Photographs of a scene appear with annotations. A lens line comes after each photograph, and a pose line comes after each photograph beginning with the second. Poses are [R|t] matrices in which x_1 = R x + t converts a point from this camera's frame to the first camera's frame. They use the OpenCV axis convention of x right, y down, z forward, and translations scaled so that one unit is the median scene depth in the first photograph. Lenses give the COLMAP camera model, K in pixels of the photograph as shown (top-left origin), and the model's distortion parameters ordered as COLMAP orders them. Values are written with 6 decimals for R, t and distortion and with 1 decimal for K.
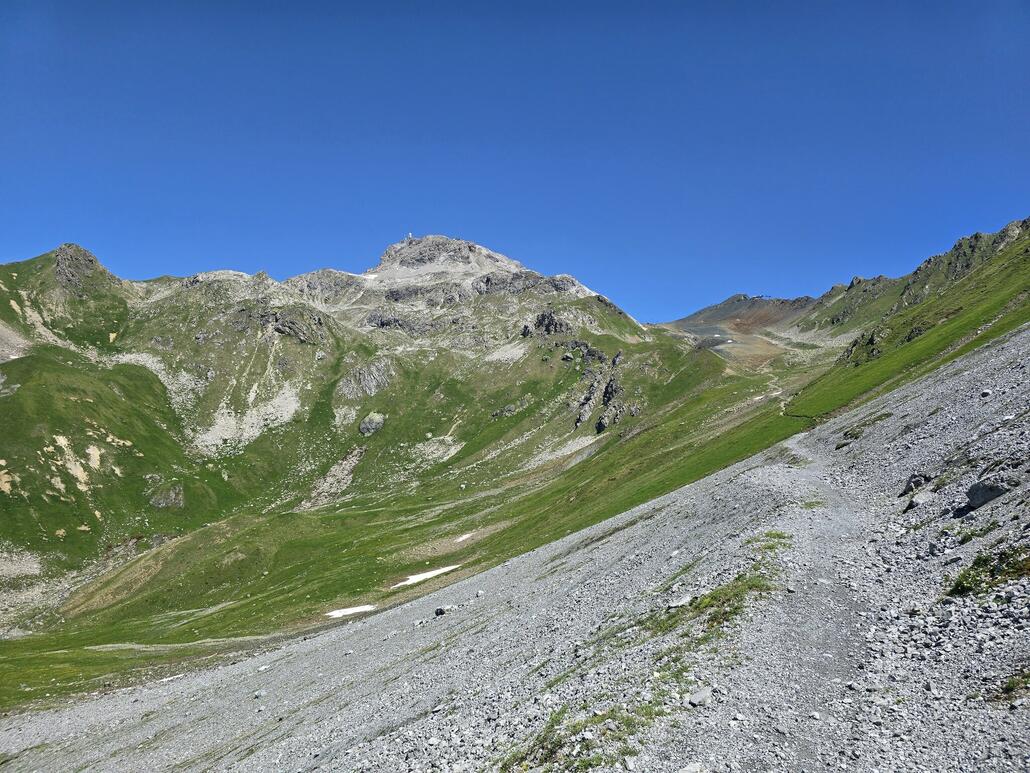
lens RADIAL K [[638.6, 0, 515.0], [0, 638.6, 386.5], [0, 0, 1]] dist [-0.002728, -0.002968]
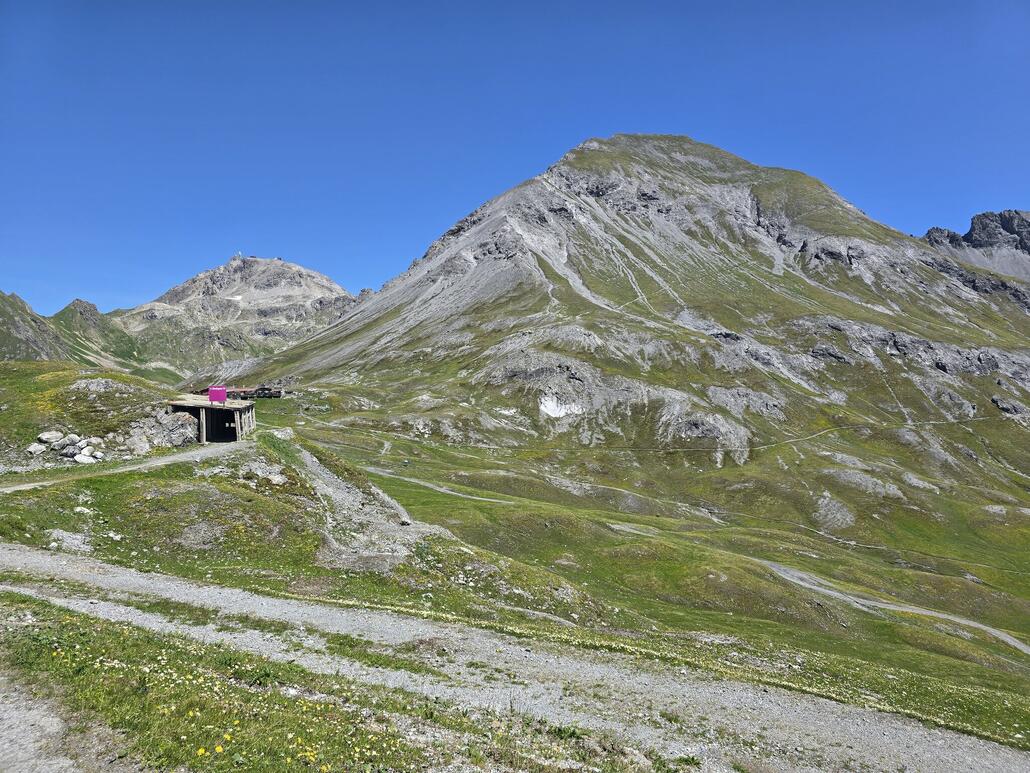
lens RADIAL K [[638.6, 0, 515.0], [0, 638.6, 386.5], [0, 0, 1]] dist [-0.002728, -0.002968]
pose [[0.940951, -0.077030, 0.329663, -0.142318], [0.054179, 0.995483, 0.077966, -0.048722], [-0.334179, -0.055502, 0.940874, -0.853674]]
